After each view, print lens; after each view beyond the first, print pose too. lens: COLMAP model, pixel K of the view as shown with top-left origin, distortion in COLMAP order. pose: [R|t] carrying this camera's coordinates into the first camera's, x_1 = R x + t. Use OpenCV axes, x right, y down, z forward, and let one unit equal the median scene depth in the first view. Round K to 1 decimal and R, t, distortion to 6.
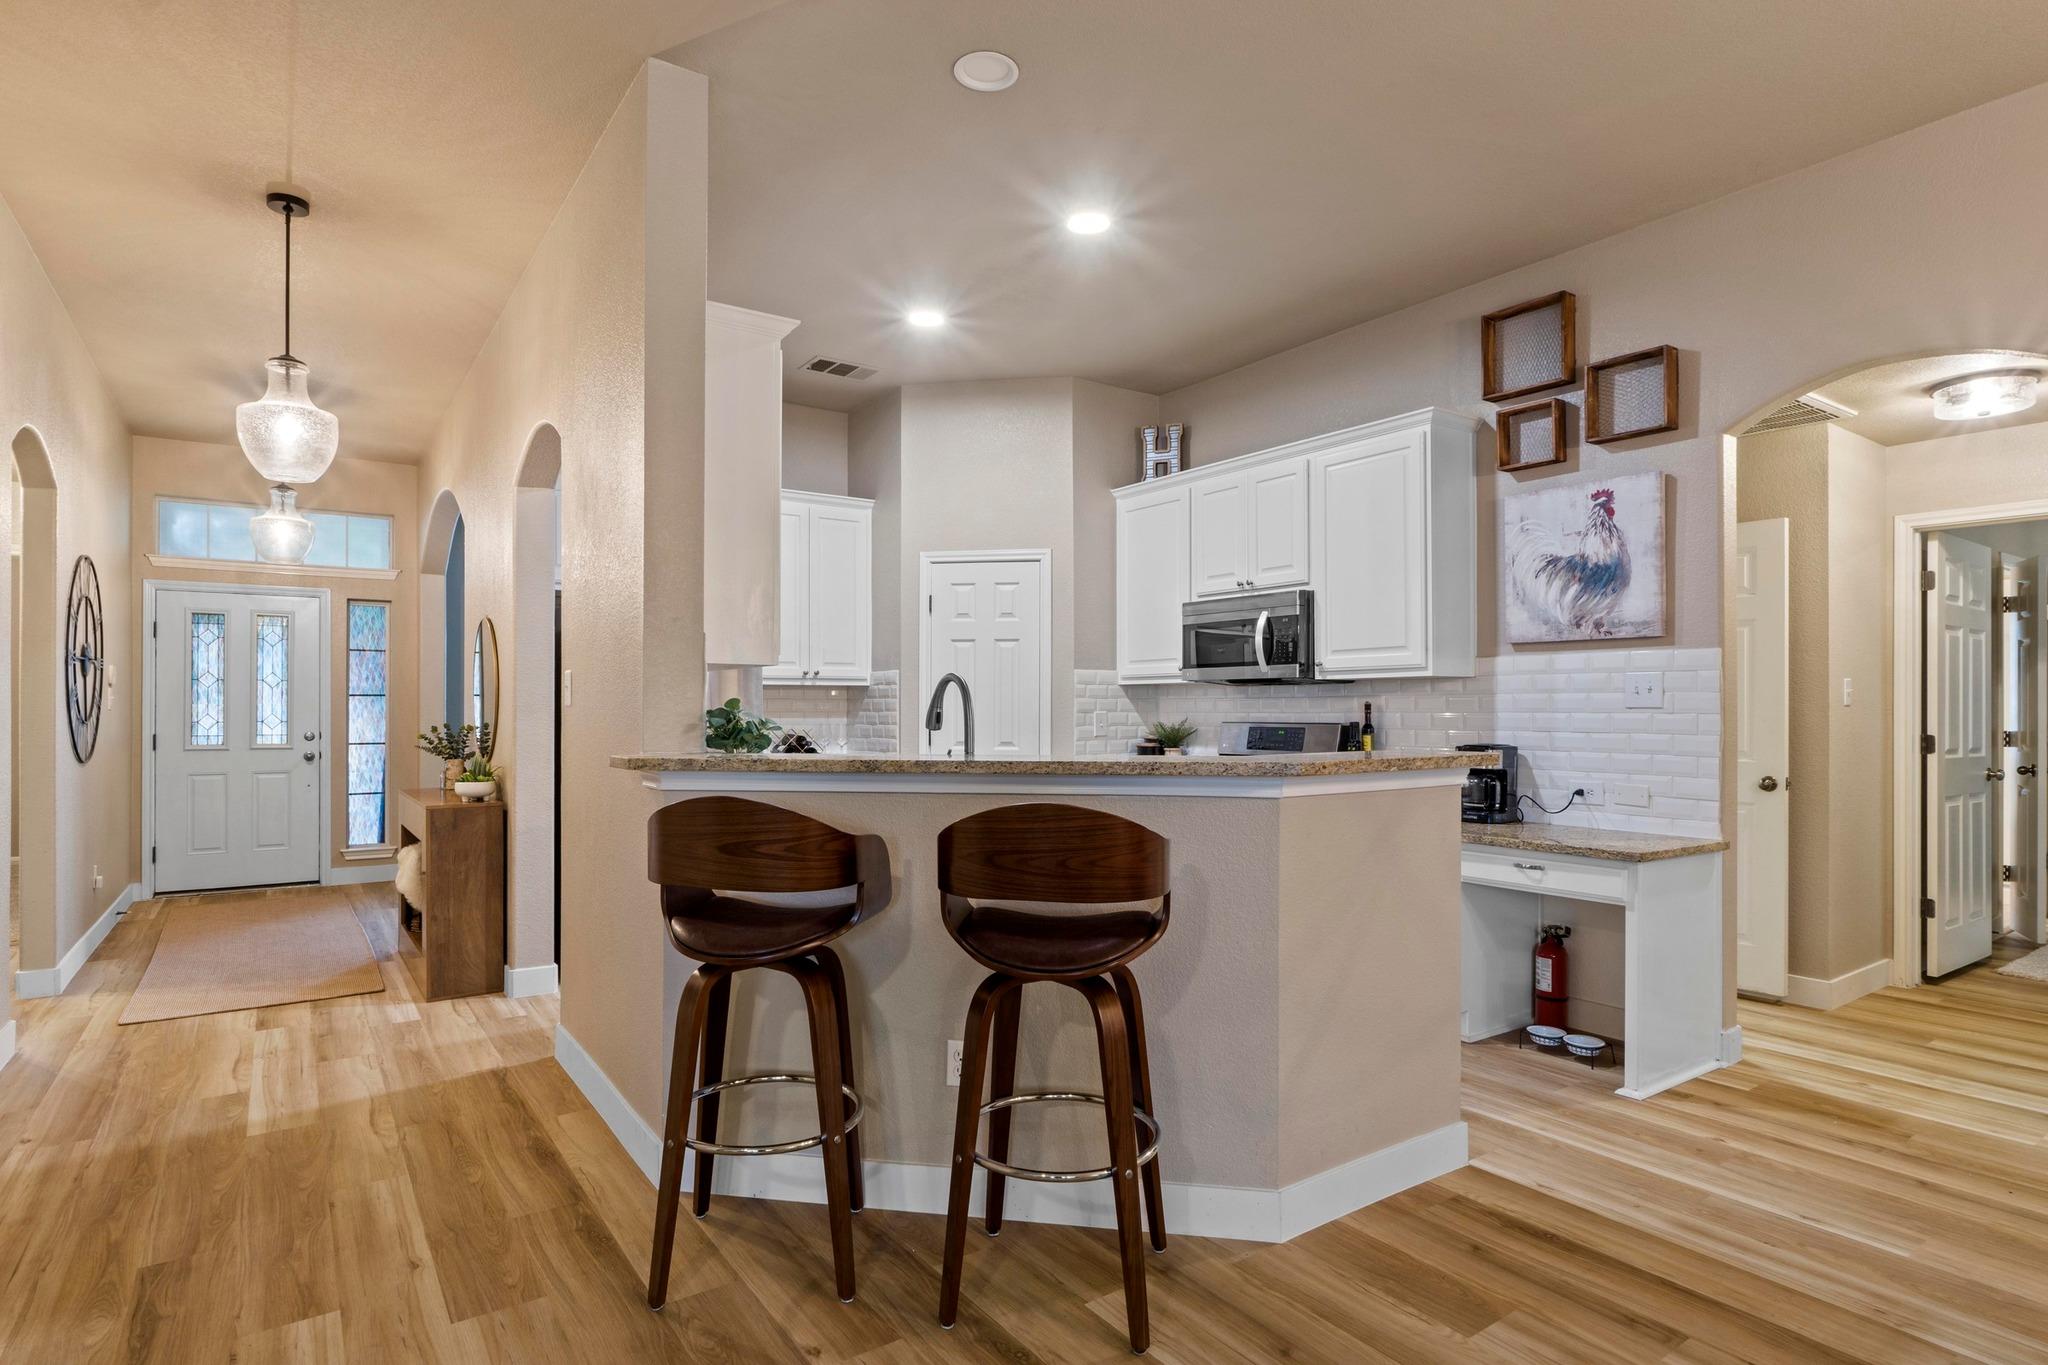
lens RADIAL K [[1059.5, 0, 1021.1], [0, 1059.5, 702.5], [0, 0, 1]] dist [-0.005597, 0.001469]
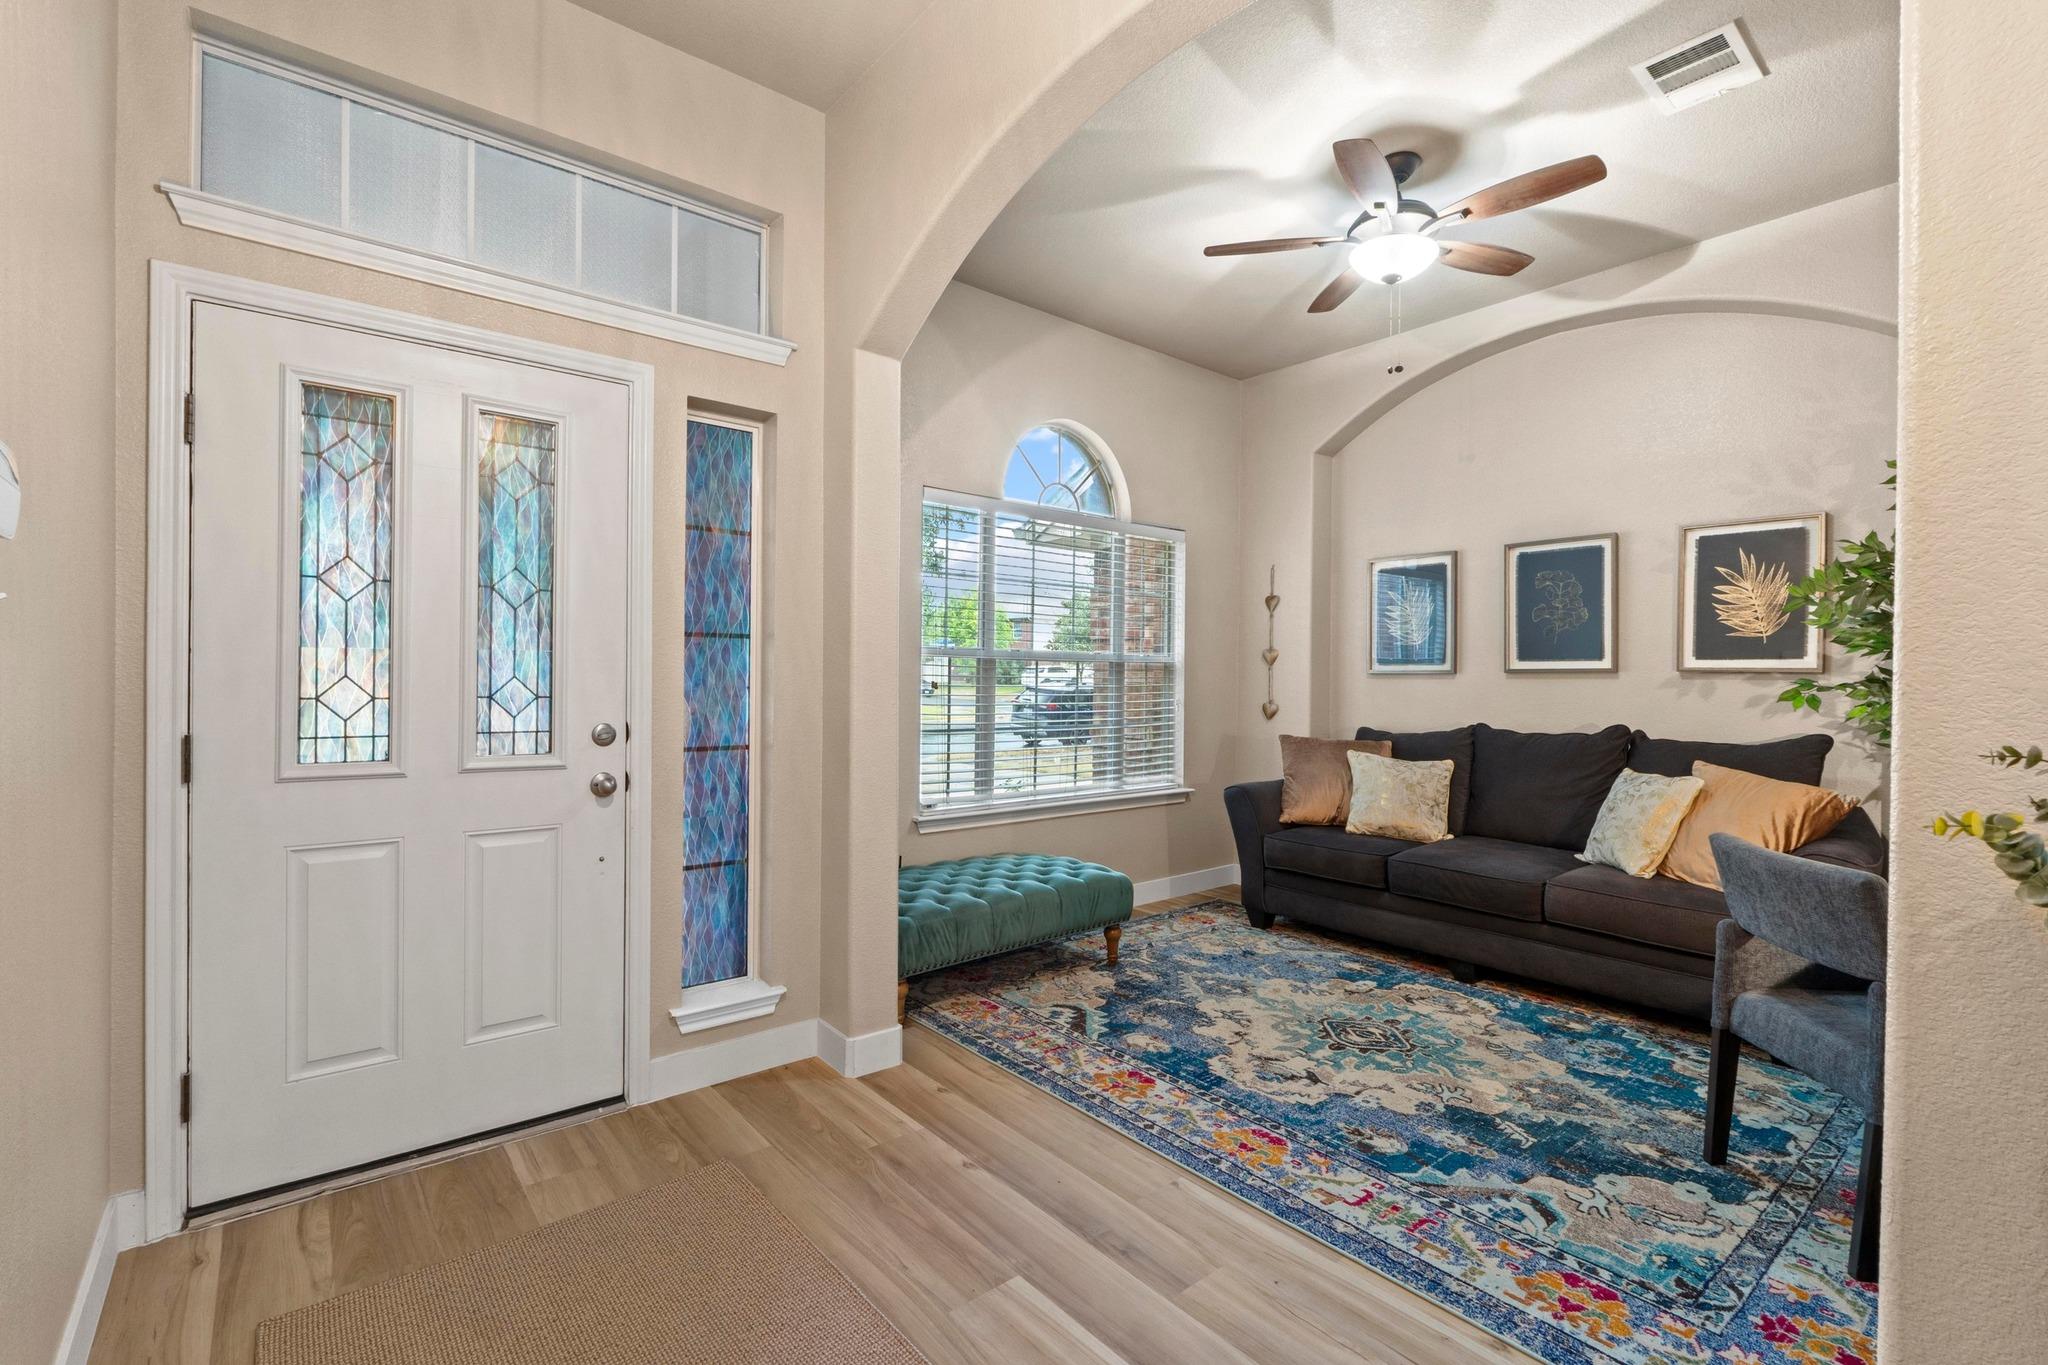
lens RADIAL K [[886.1, 0, 1019.6], [0, 886.1, 680.0], [0, 0, 1]] dist [-0.005269, -0.000738]
pose [[0.996085, 0.010376, 0.087785, -0.995782], [-0.011419, 0.999870, 0.011388, 0.011165], [-0.087656, -0.012346, 0.996074, 1.195493]]
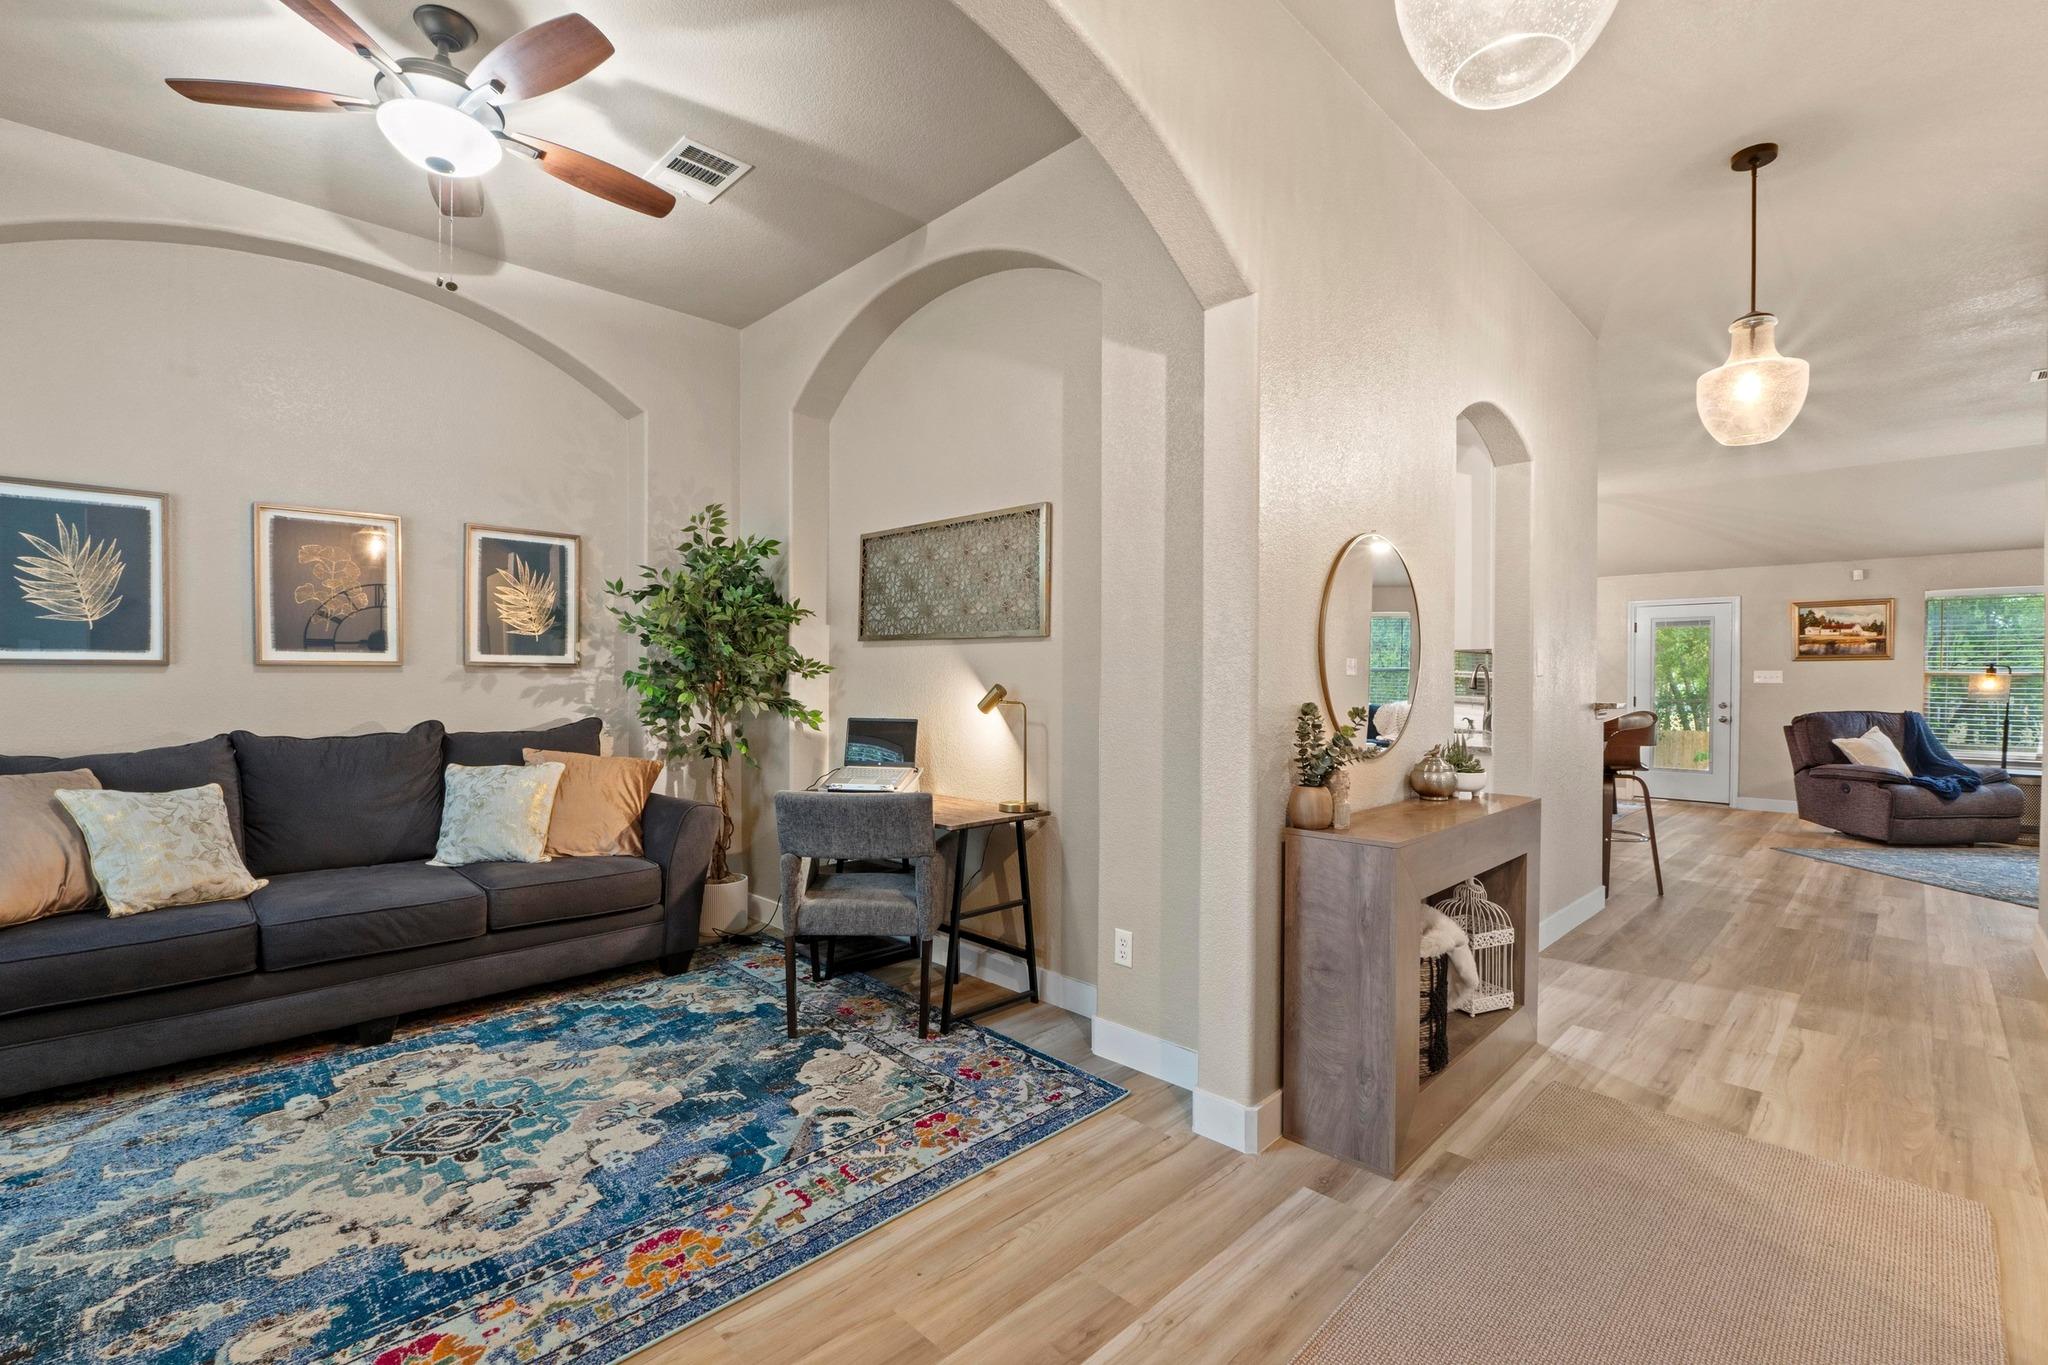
lens RADIAL K [[886.1, 0, 1014.2], [0, 886.1, 683.9], [0, 0, 1]] dist [-0.005269, -0.000738]
pose [[-0.161940, -0.004734, 0.986789, -1.277287], [-0.011248, 0.999932, 0.002951, 0.015854], [-0.986736, -0.010622, -0.161983, 1.656212]]
